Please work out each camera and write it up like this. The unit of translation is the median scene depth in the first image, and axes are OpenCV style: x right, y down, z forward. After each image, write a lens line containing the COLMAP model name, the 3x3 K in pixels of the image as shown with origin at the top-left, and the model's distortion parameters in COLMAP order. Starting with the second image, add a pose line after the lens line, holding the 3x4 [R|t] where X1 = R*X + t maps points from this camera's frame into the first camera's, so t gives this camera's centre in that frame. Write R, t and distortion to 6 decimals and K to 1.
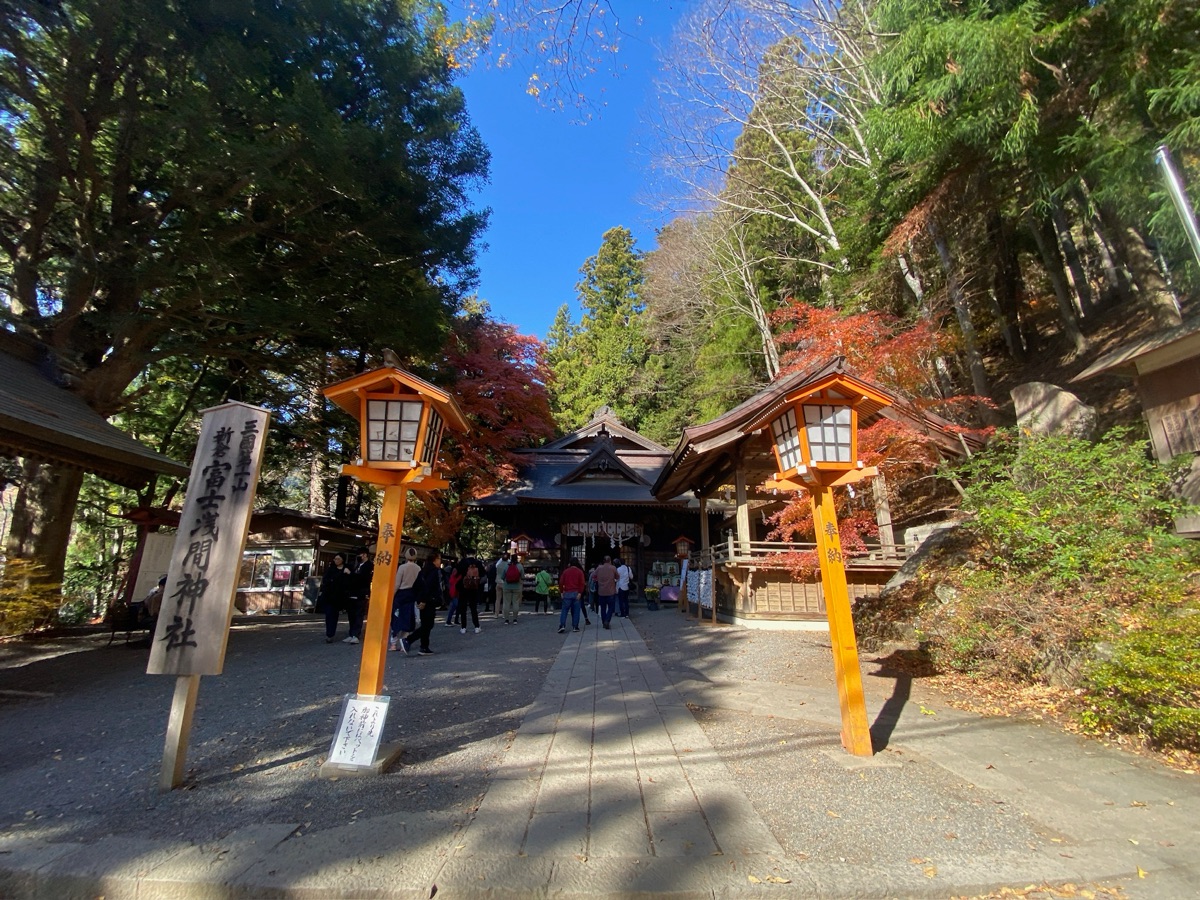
lens RADIAL K [[475.3, 0, 610.1], [0, 475.3, 455.3], [0, 0, 1]] dist [0.058262, -0.039506]
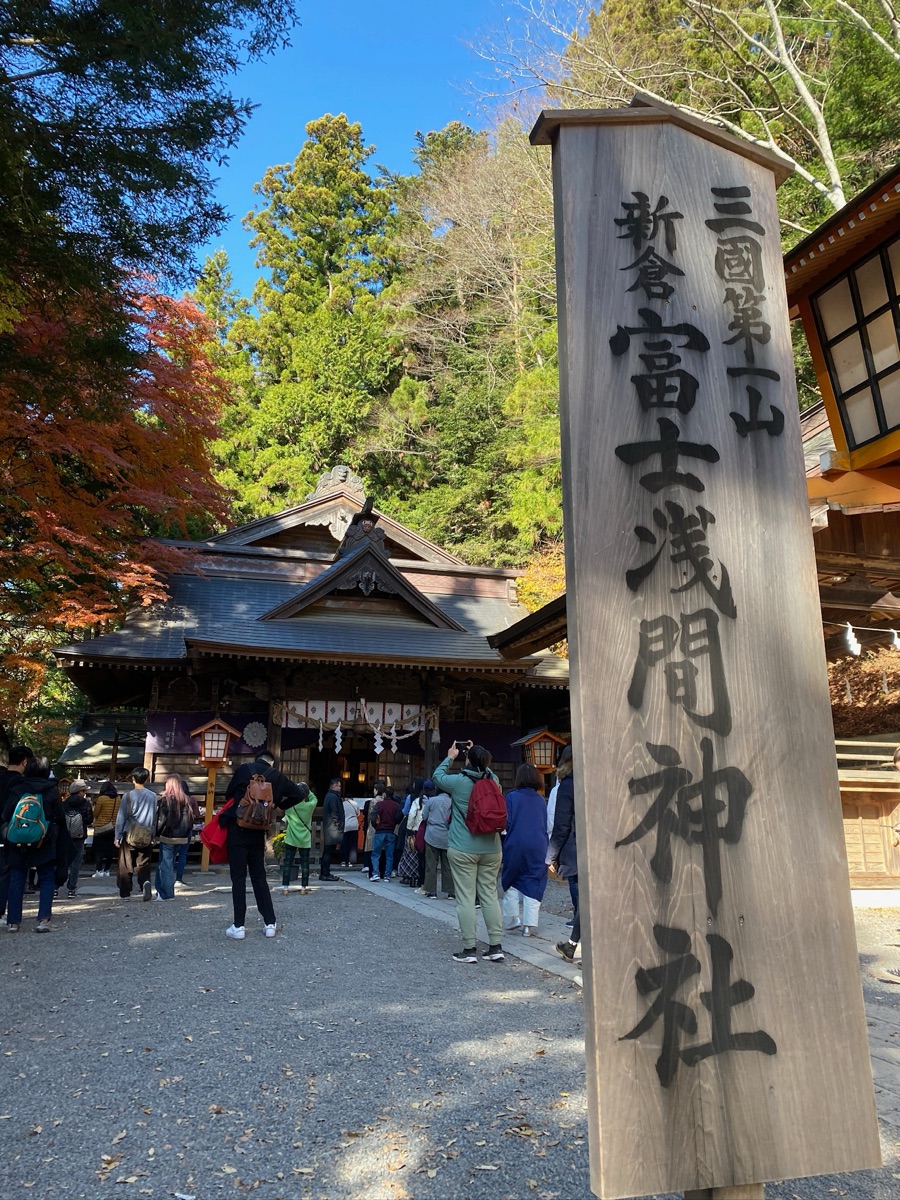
lens RADIAL K [[899.9, 0, 450.0], [0, 899.9, 600.0], [0, 0, 1]] dist [0.029803, -0.016742]
pose [[0.962503, 0.056363, 0.265350, -0.172955], [-0.059935, 0.998188, 0.005378, 0.027987], [-0.264567, -0.021080, 0.964137, 0.095166]]
